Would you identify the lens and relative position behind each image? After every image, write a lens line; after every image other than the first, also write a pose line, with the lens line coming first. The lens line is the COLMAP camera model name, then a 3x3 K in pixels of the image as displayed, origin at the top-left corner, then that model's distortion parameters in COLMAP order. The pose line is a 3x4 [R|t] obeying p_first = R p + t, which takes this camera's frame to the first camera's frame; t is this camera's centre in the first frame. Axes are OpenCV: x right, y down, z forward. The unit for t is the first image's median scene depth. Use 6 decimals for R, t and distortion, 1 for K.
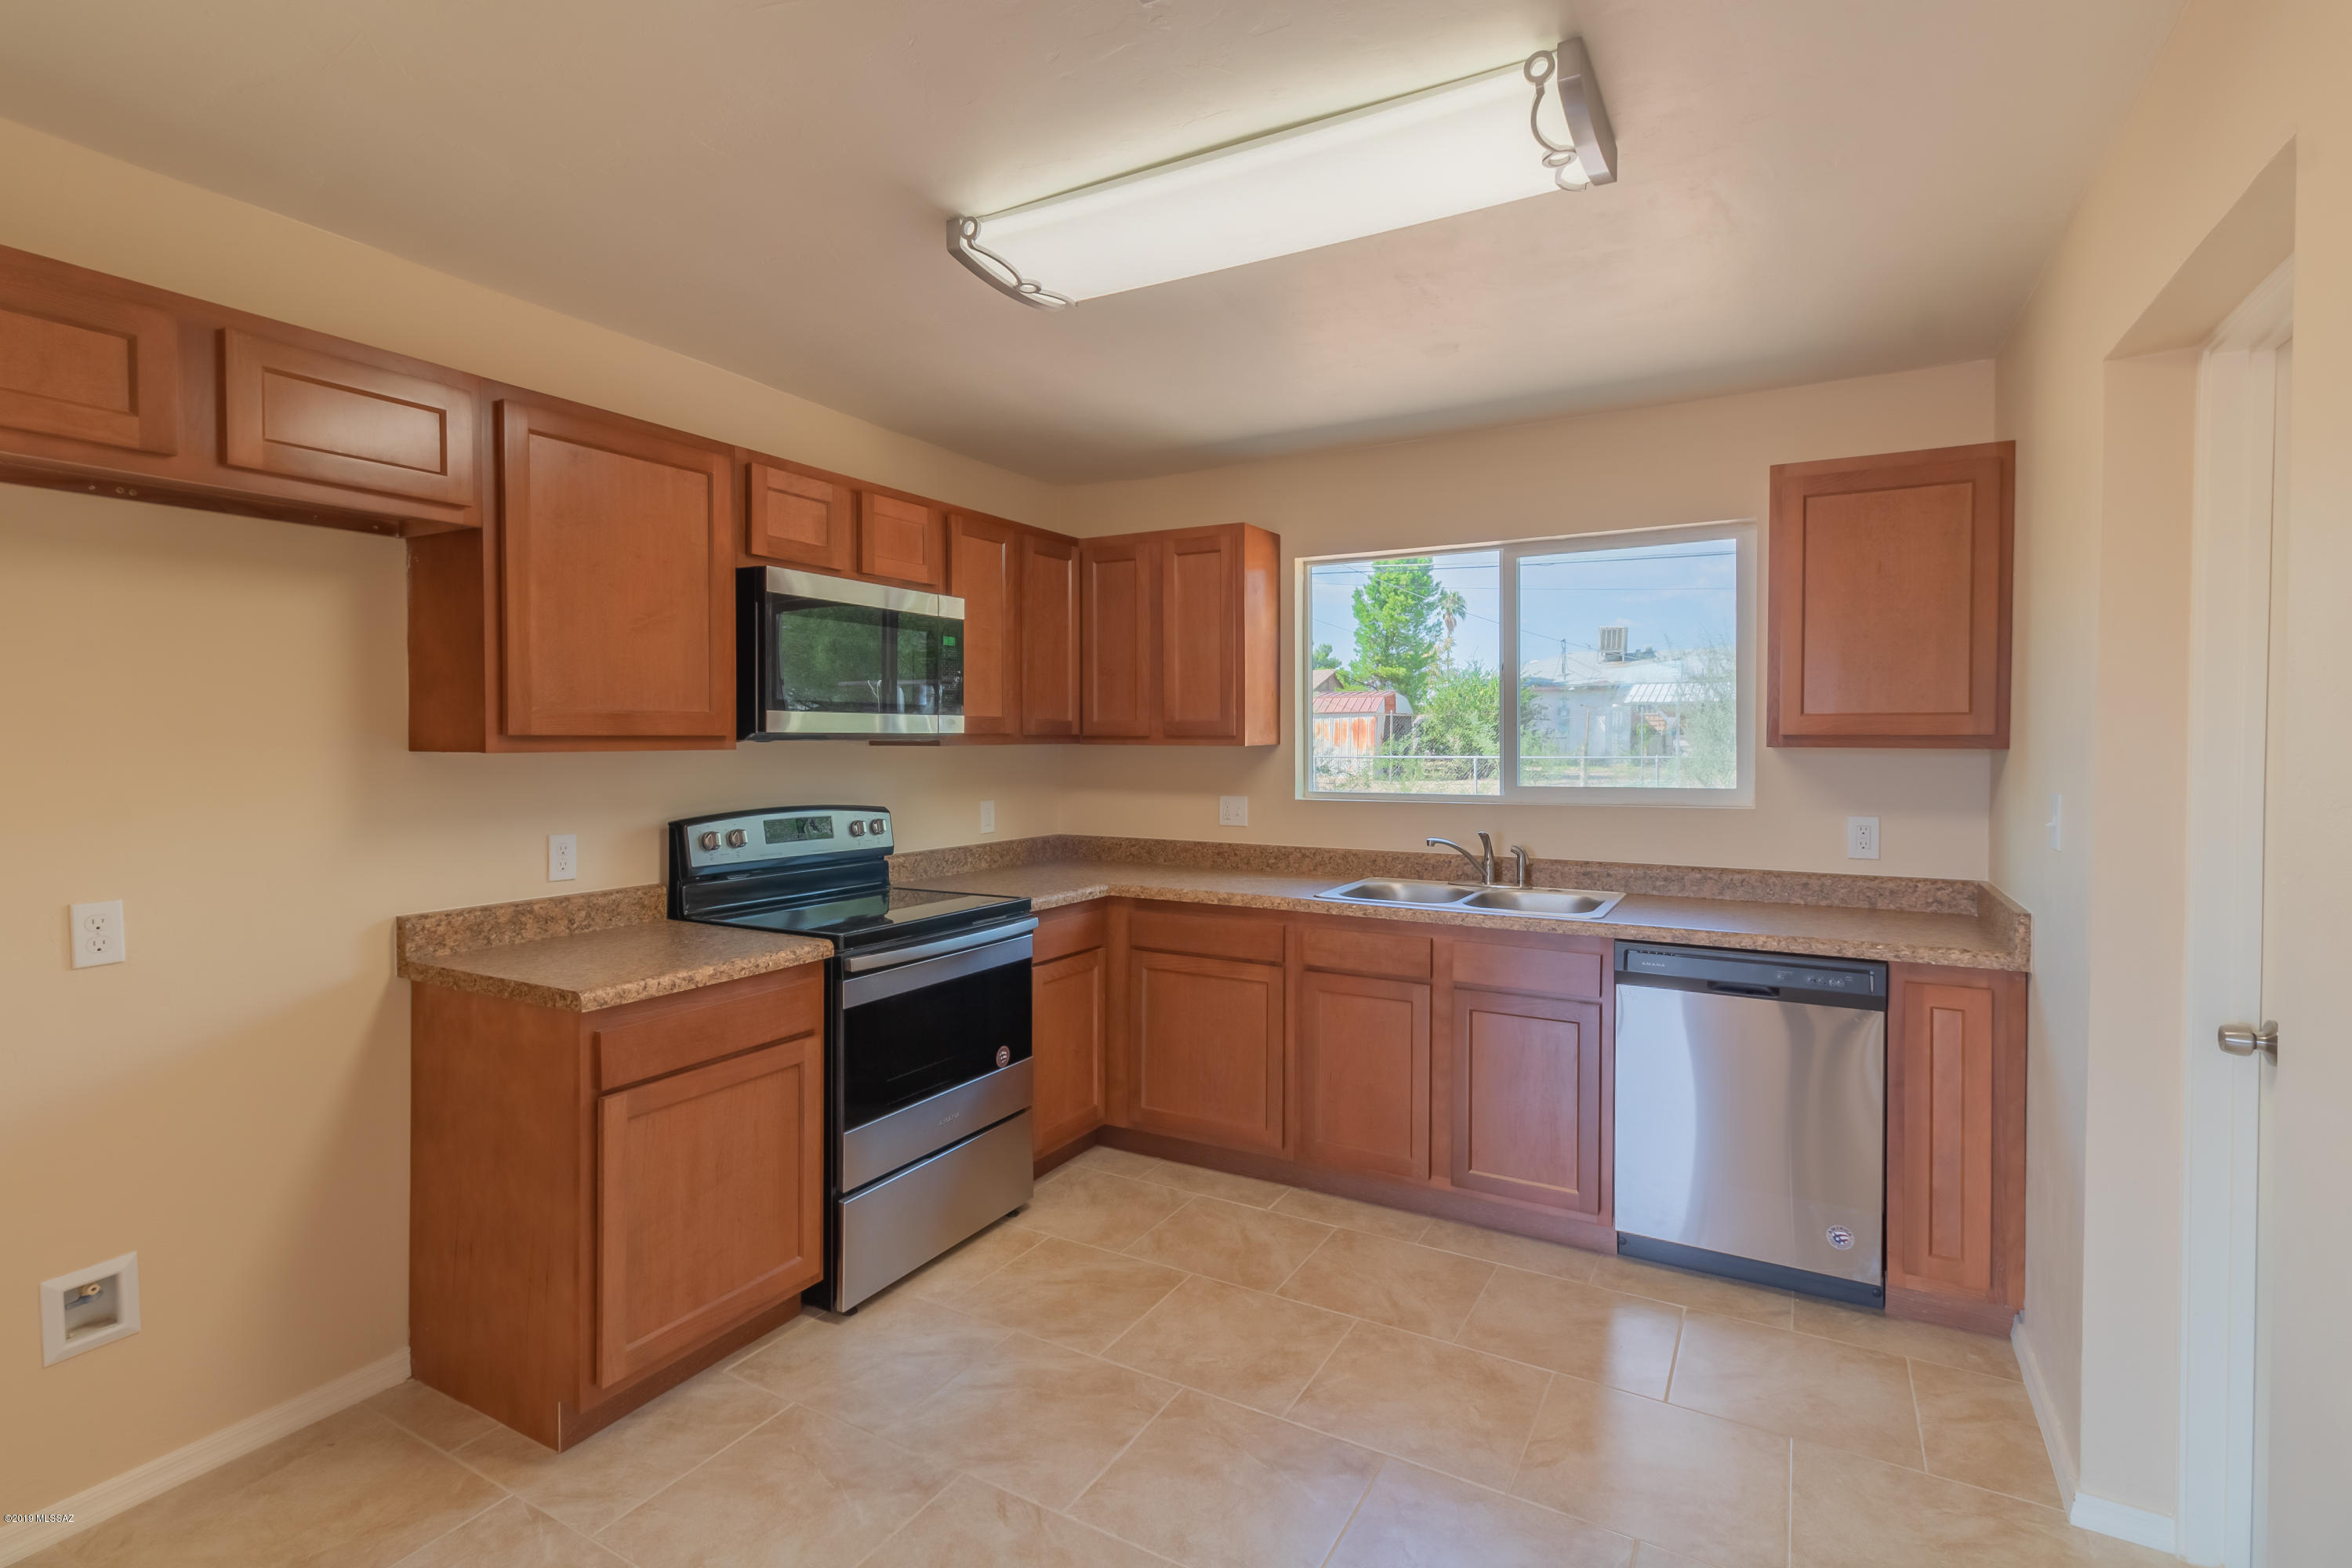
lens RADIAL K [[1100.4, 0, 1175.7], [0, 1100.4, 754.1], [0, 0, 1]] dist [0.001865, 0.000161]
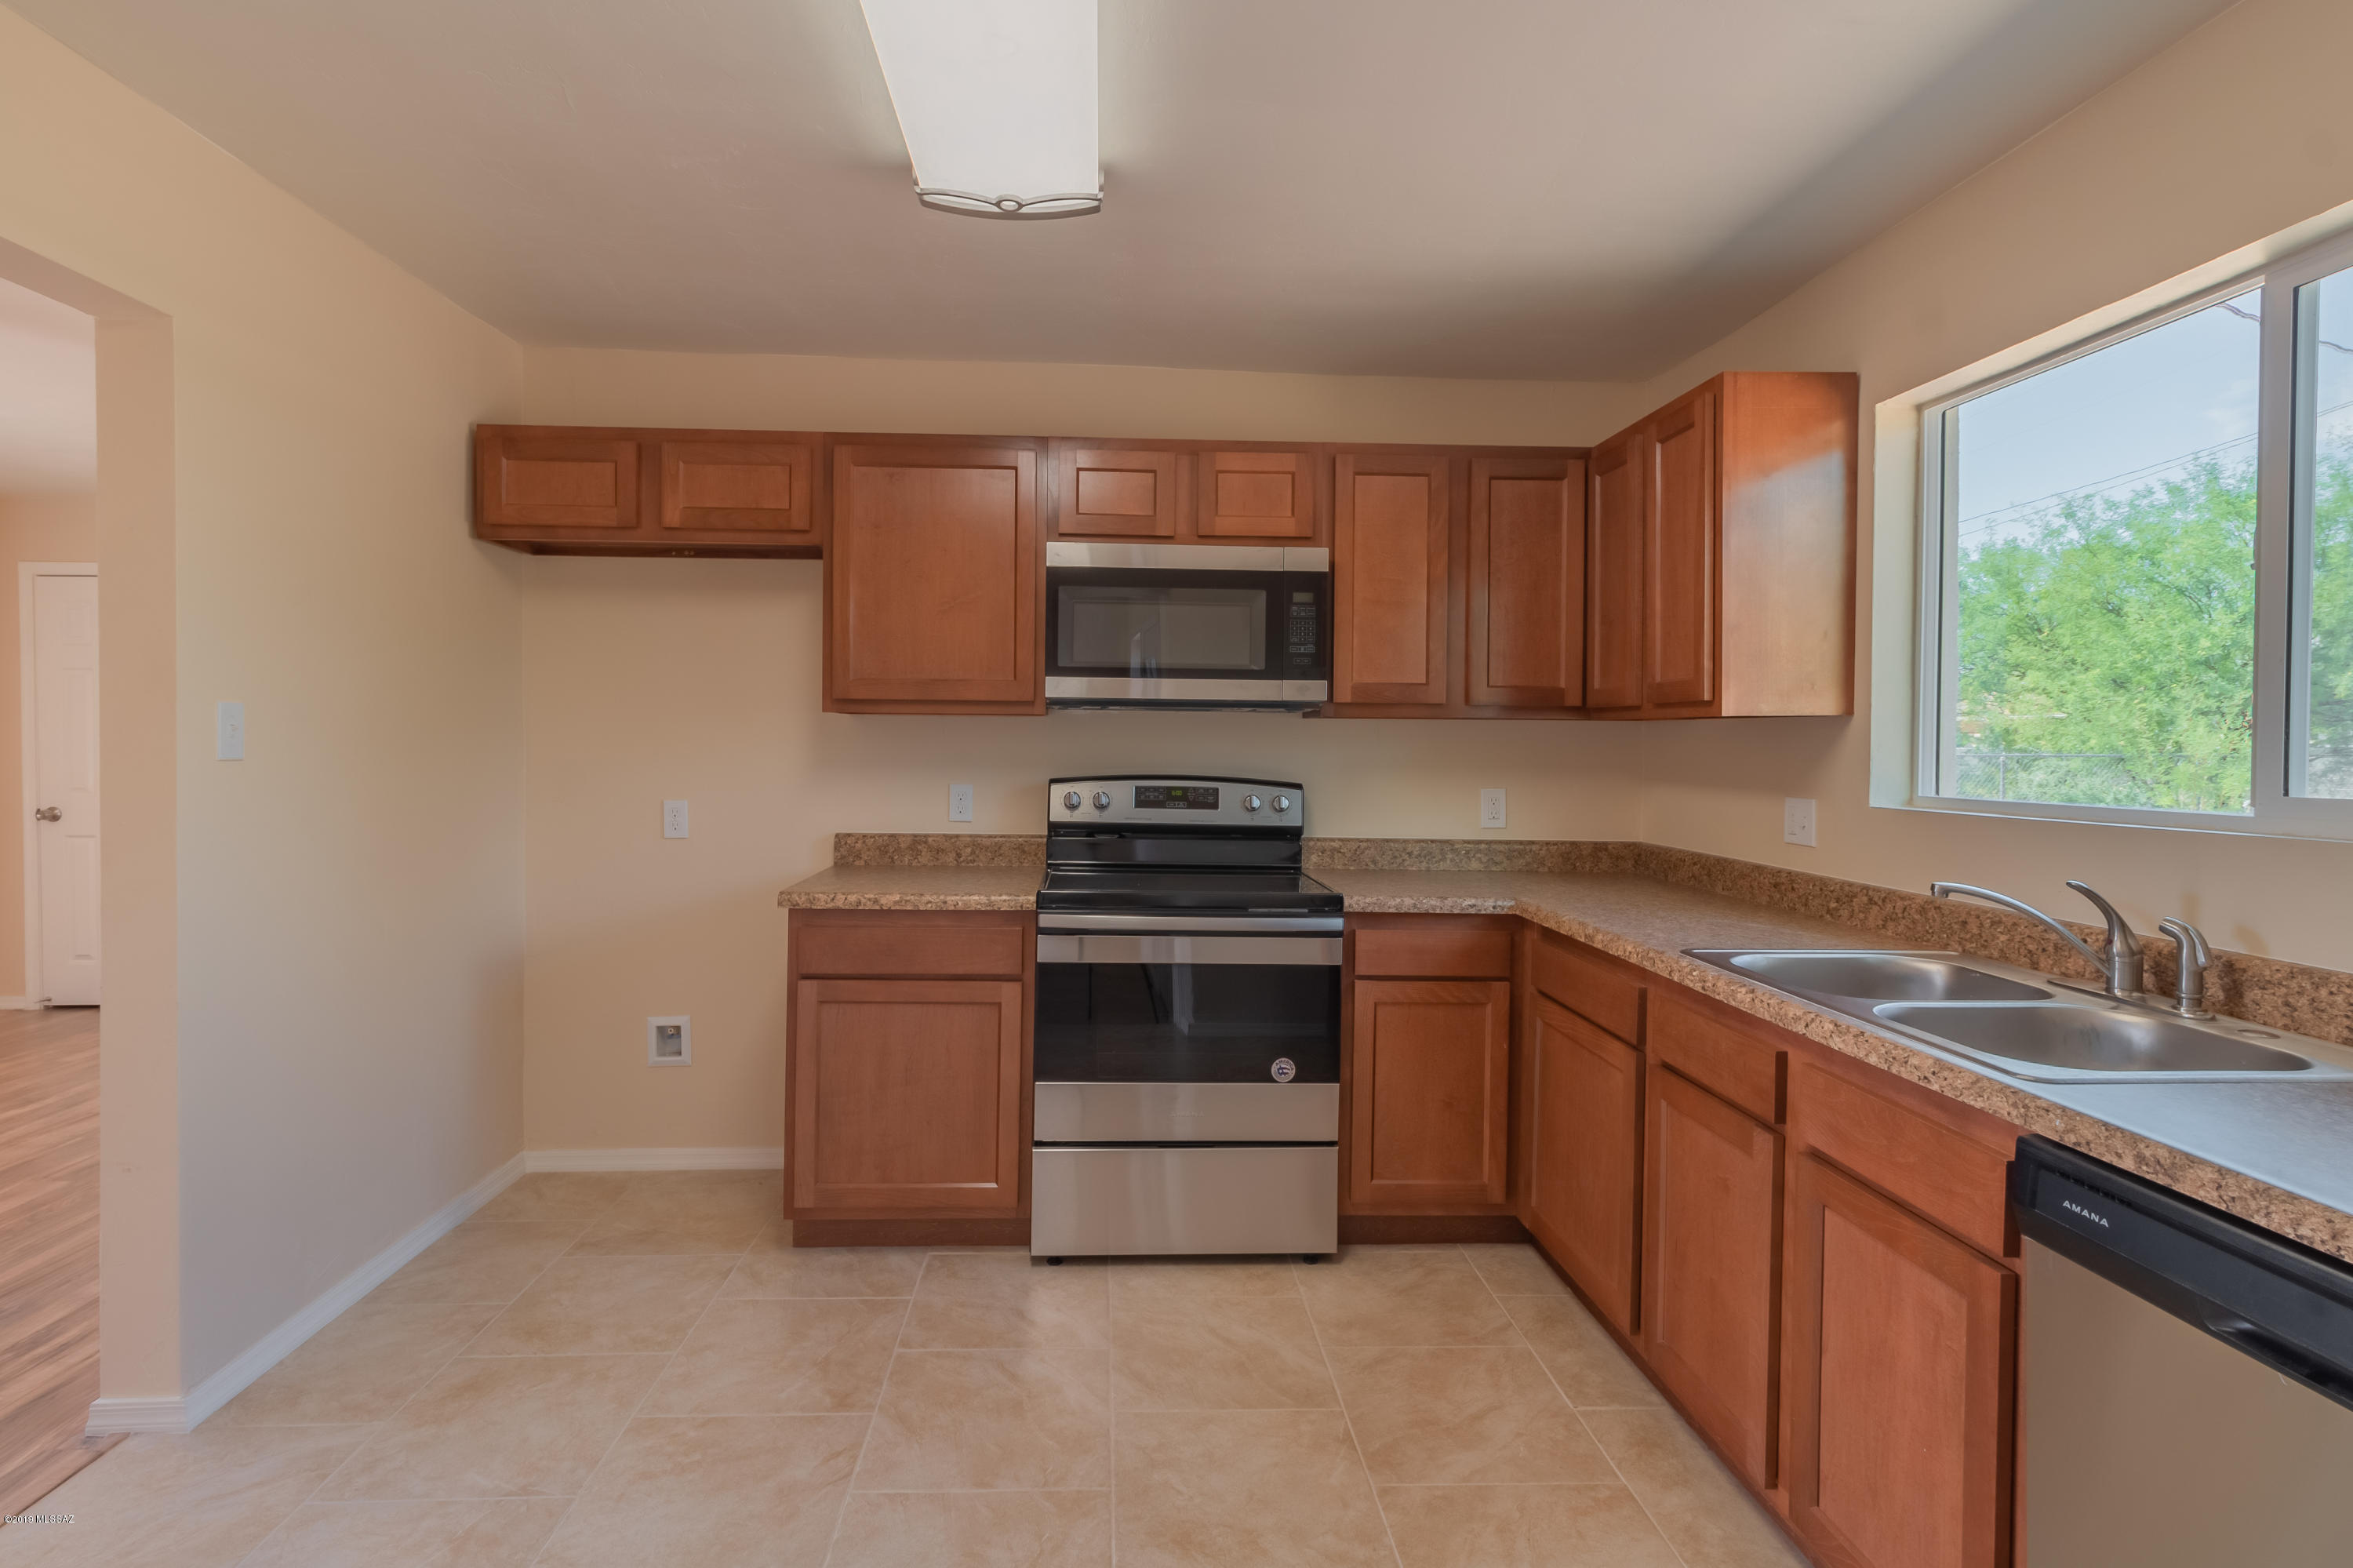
lens RADIAL K [[1139.7, 0, 1156.3], [0, 1139.7, 755.4], [0, 0, 1]] dist [0.001685, 0.000008]
pose [[0.533154, 0.017632, -0.845835, 0.562366], [-0.023837, 0.999699, 0.005815, 0.025011], [0.845683, 0.017062, 0.533413, 0.445949]]
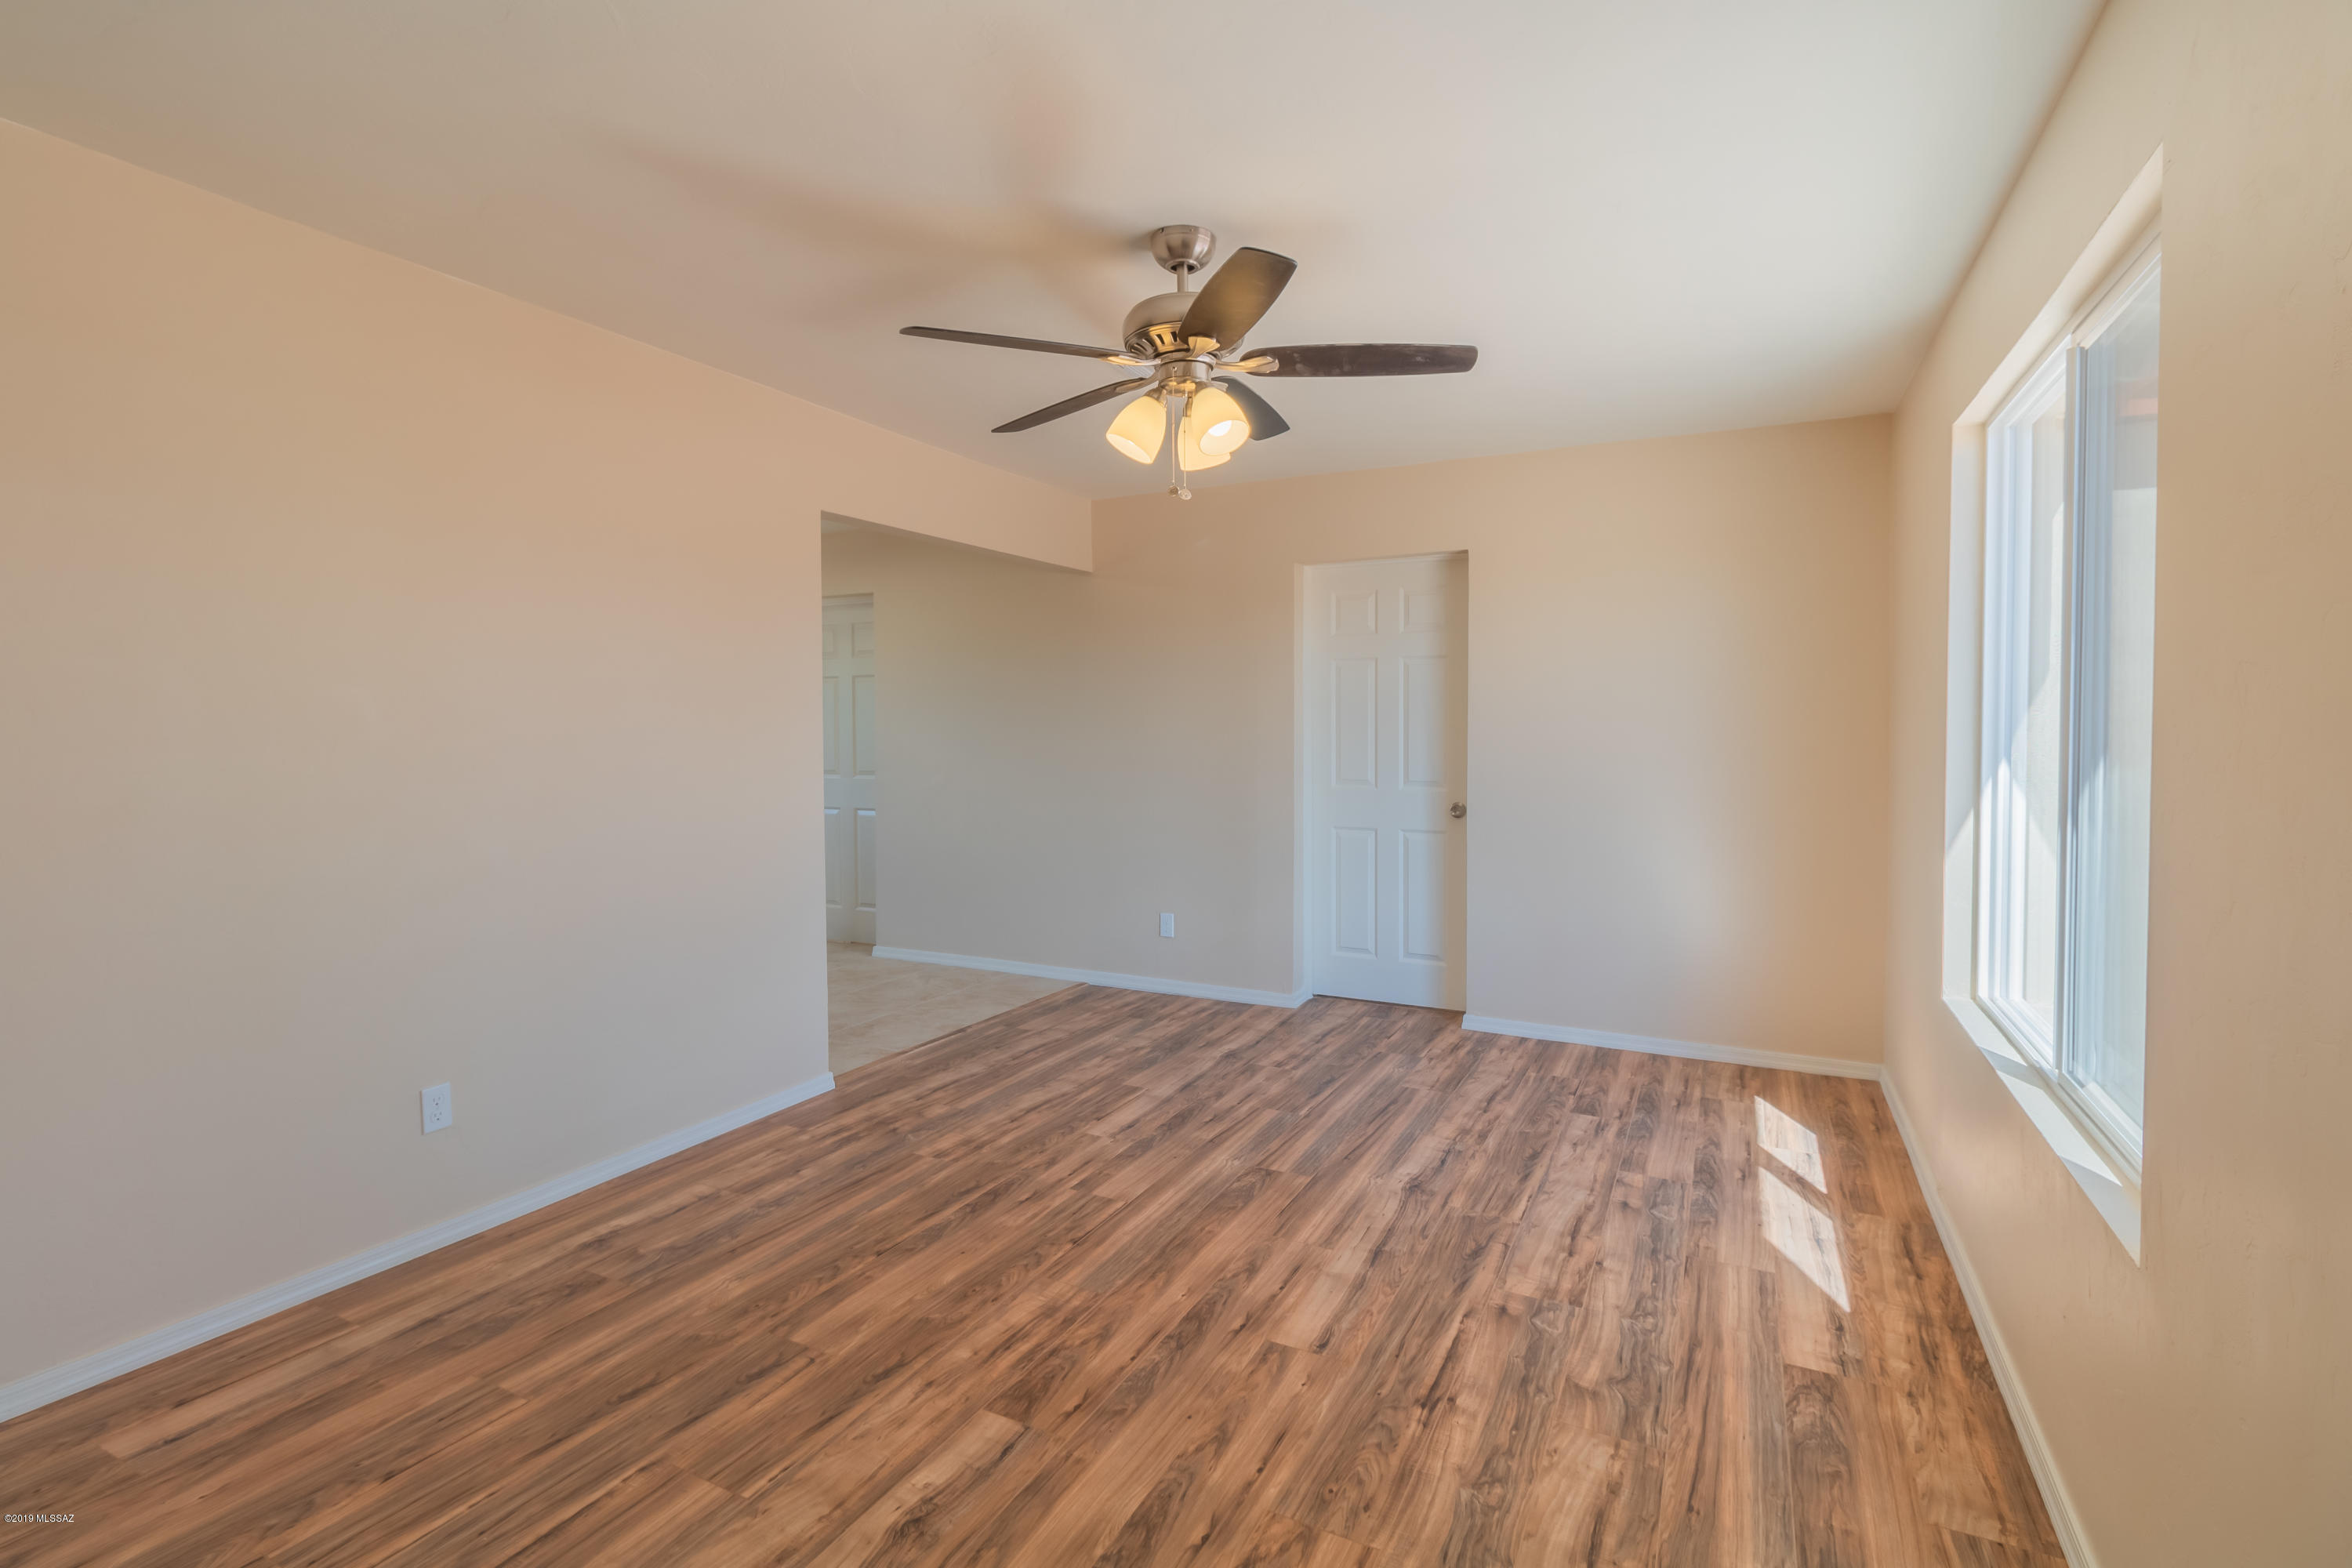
lens RADIAL K [[1092.2, 0, 1175.2], [0, 1092.2, 756.2], [0, 0, 1]] dist [0.000381, -0.000443]
pose [[-0.038271, -0.026112, 0.998926, -1.642381], [0.021986, 0.999395, 0.026967, 0.042595], [-0.999026, 0.022994, -0.037673, -0.086036]]
